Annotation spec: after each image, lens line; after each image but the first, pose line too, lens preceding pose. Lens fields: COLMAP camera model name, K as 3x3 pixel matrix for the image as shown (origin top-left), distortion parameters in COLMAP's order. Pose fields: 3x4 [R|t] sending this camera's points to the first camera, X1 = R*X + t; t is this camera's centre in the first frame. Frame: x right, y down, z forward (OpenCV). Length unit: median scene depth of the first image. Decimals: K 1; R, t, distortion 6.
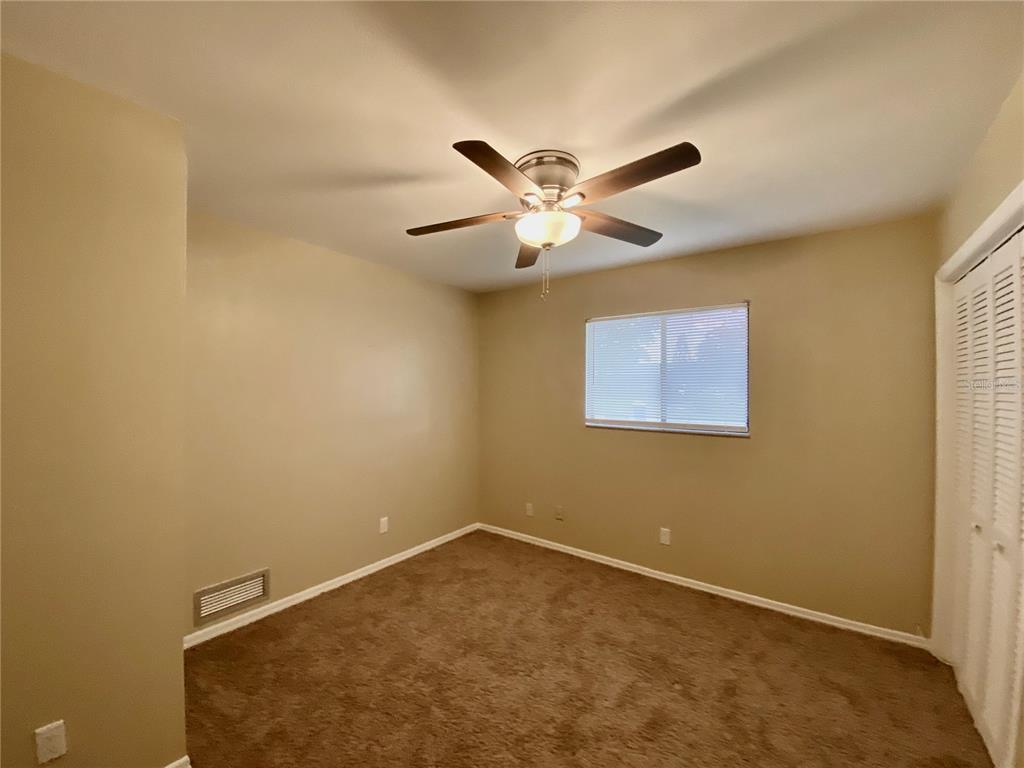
lens RADIAL K [[415.4, 0, 512.0], [0, 415.4, 384.0], [0, 0, 1]] dist [0.000117, -0.000212]
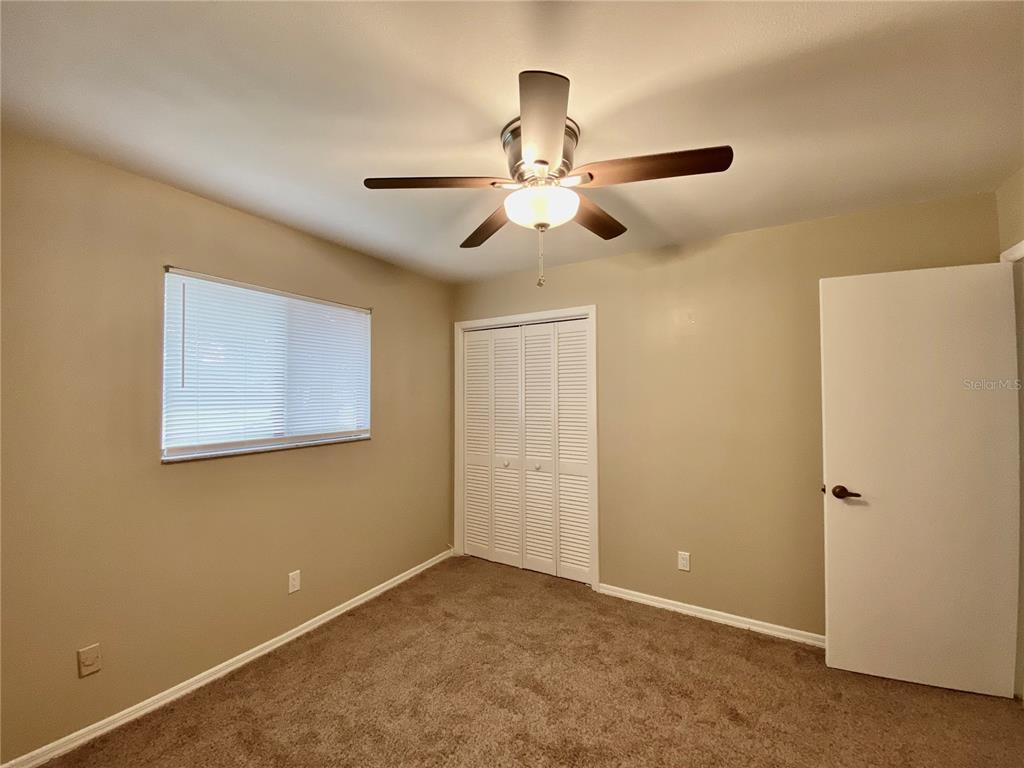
lens RADIAL K [[415.4, 0, 512.0], [0, 415.4, 384.0], [0, 0, 1]] dist [0.000117, -0.000212]
pose [[-0.074861, 0.012008, 0.997122, -0.495811], [-0.011052, 0.999856, -0.012870, 0.001092], [-0.997133, -0.011983, -0.074718, 0.725227]]
